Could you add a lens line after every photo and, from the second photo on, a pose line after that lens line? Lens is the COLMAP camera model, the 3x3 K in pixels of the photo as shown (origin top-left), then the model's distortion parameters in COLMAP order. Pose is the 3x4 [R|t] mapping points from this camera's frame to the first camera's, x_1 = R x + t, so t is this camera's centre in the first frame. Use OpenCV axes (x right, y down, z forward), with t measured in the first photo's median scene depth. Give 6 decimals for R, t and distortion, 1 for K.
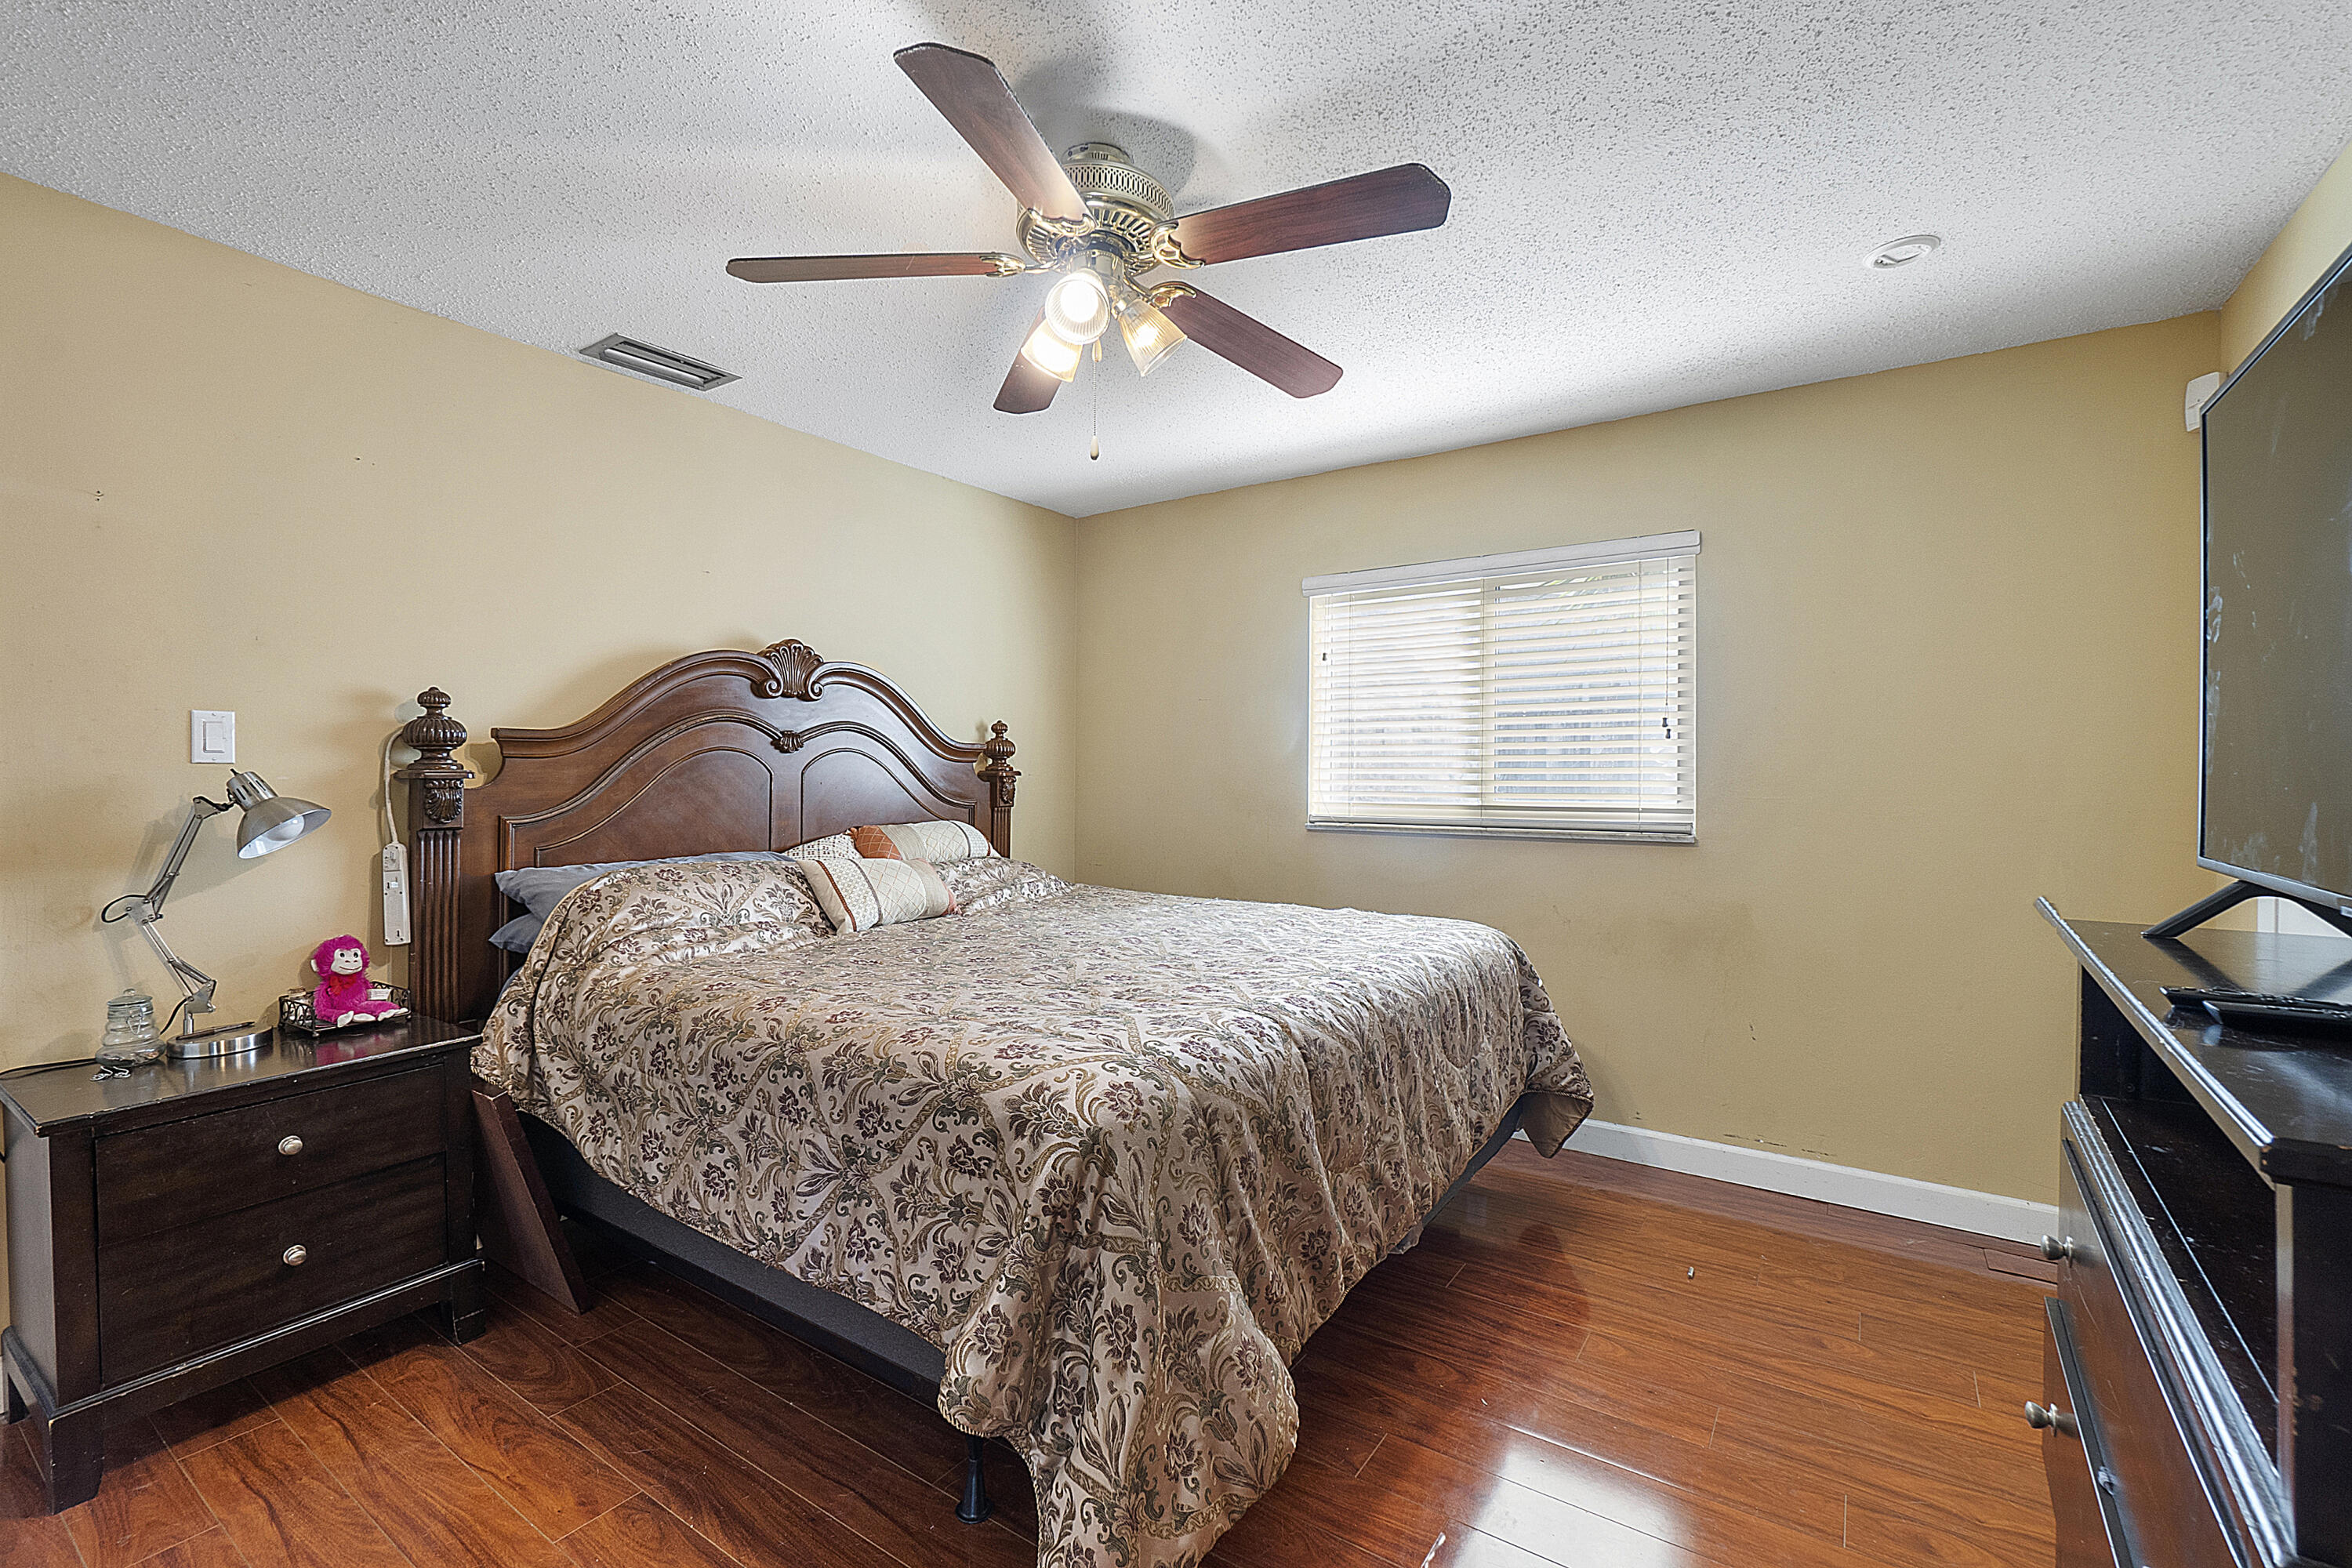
lens RADIAL K [[1025.5, 0, 1172.8], [0, 1025.5, 775.3], [0, 0, 1]] dist [-0.001936, 0.001305]
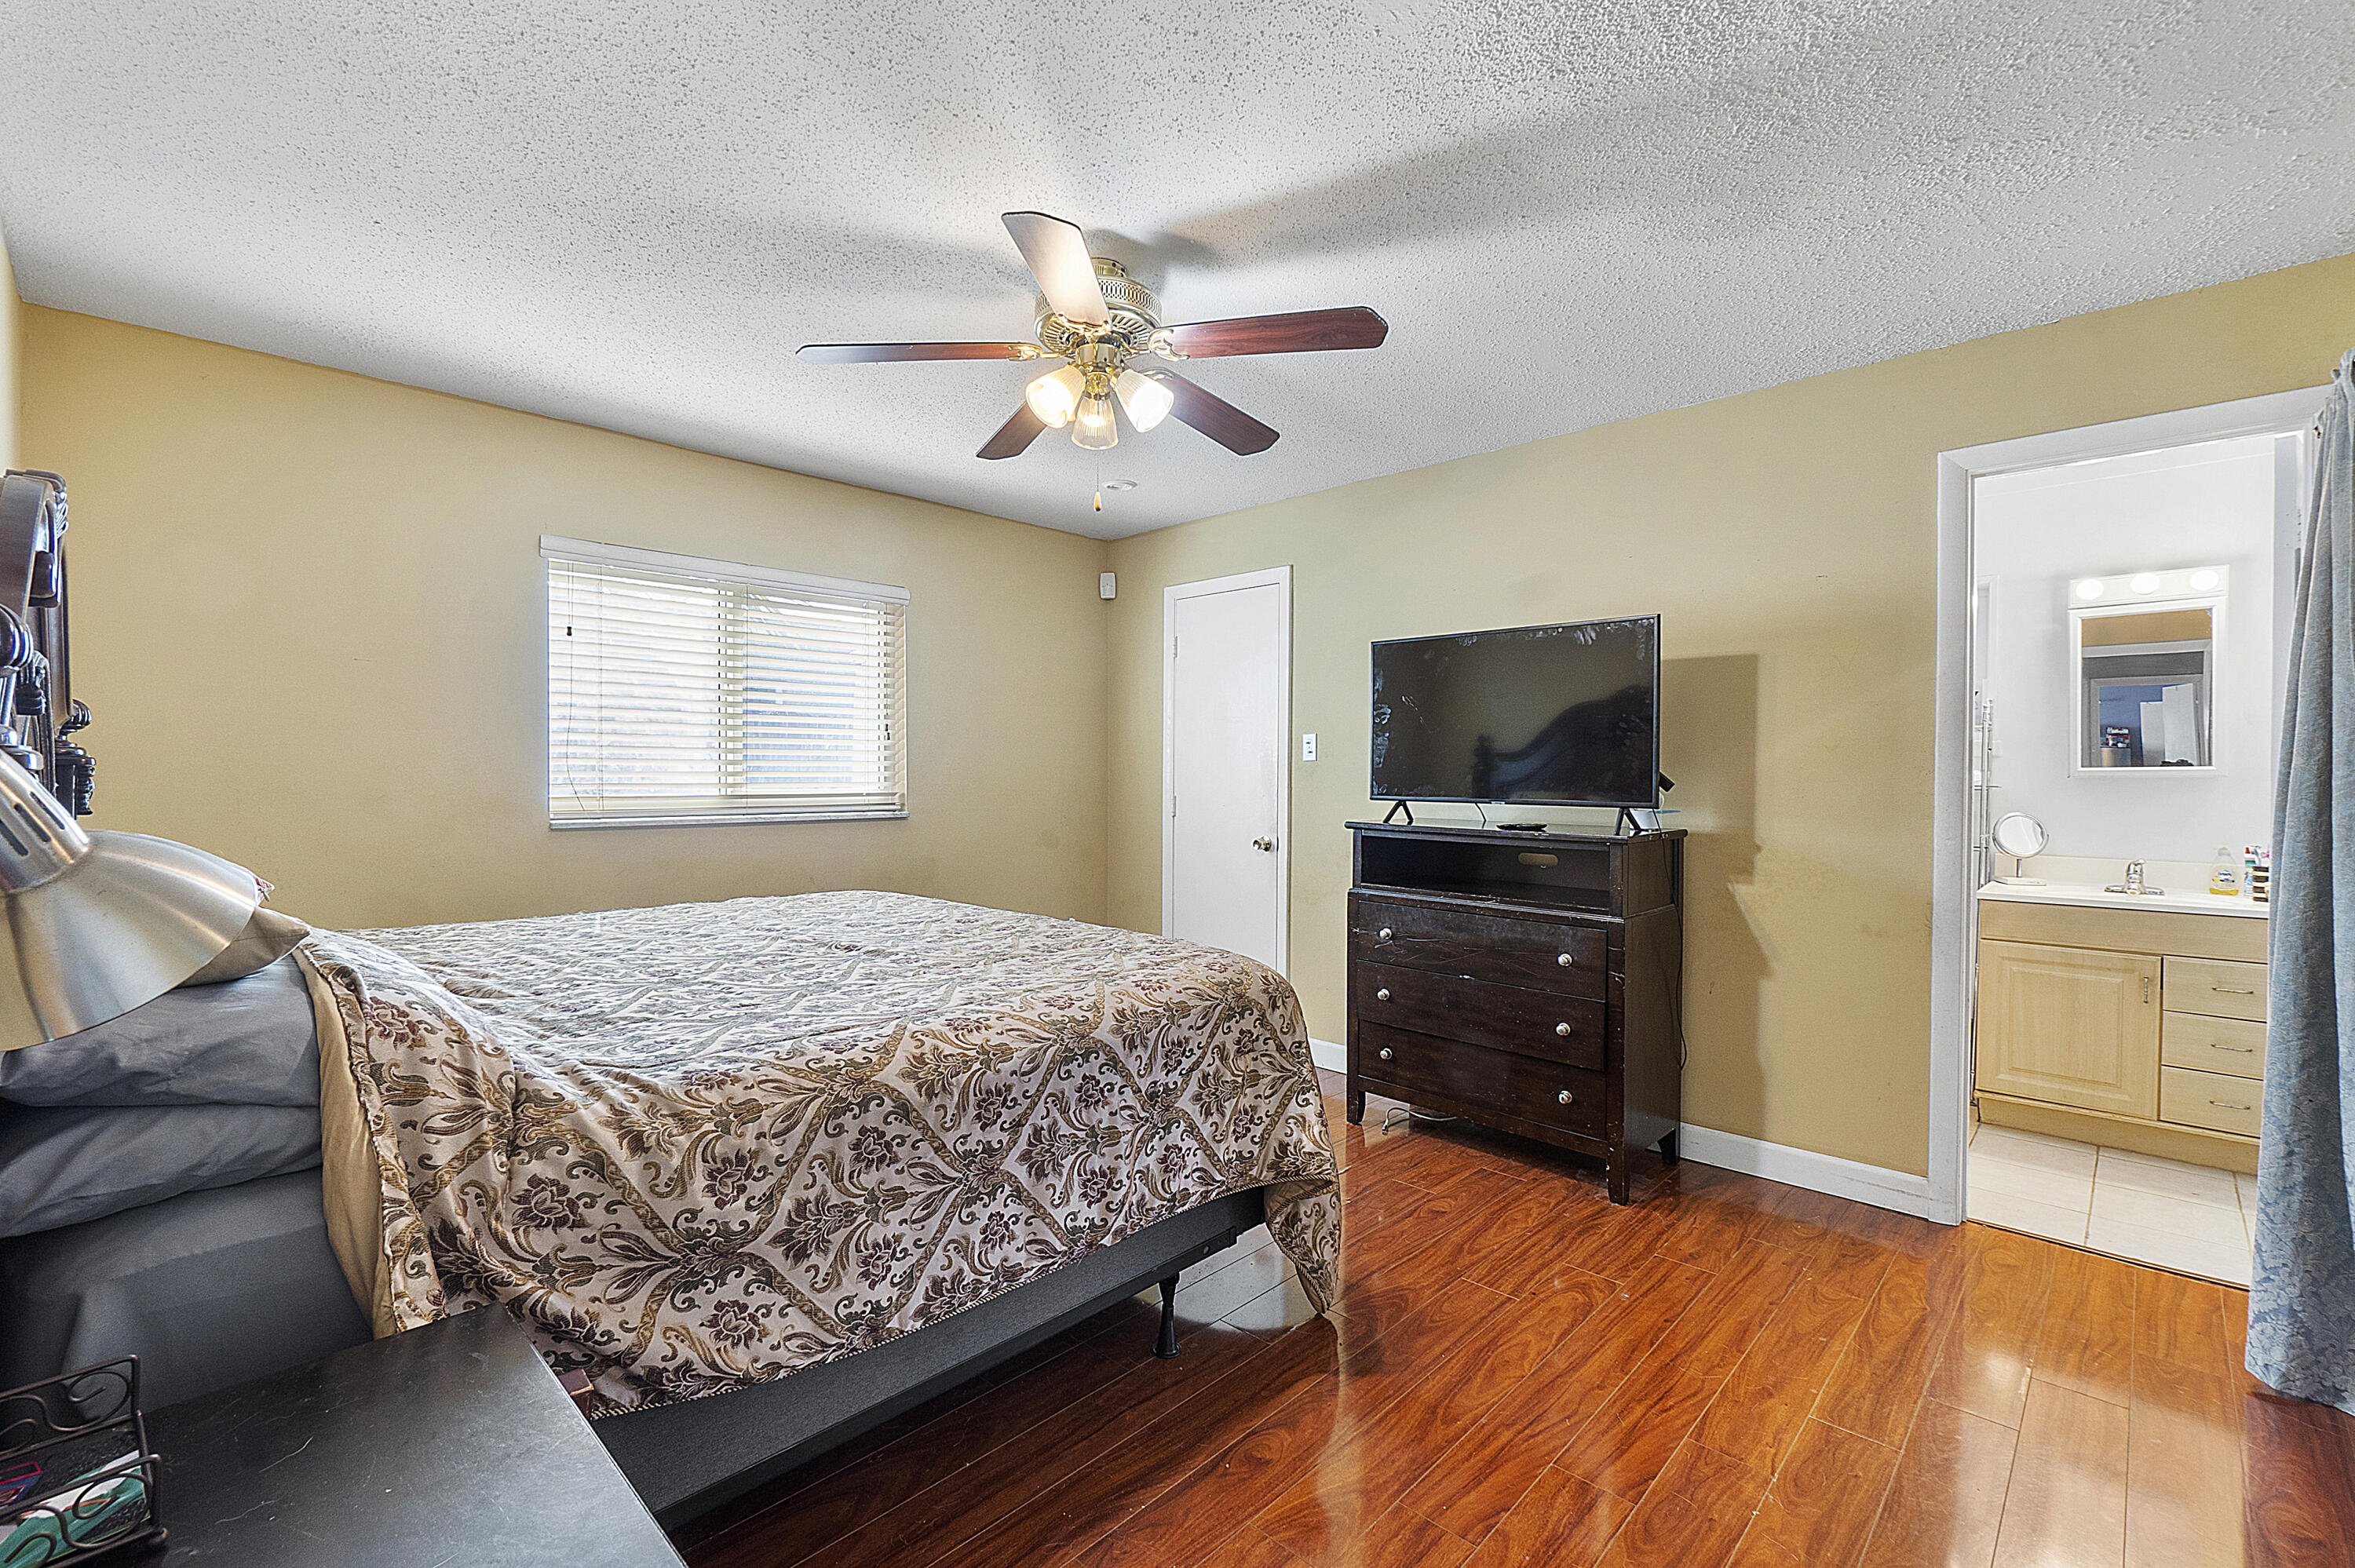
lens RADIAL K [[1008.4, 0, 1165.5], [0, 1008.4, 779.4], [0, 0, 1]] dist [-0.009919, 0.000371]
pose [[0.165983, -0.011123, 0.986066, -1.194264], [0.000318, 0.999937, 0.011226, 0.002439], [-0.986128, -0.001550, 0.165977, 0.677241]]
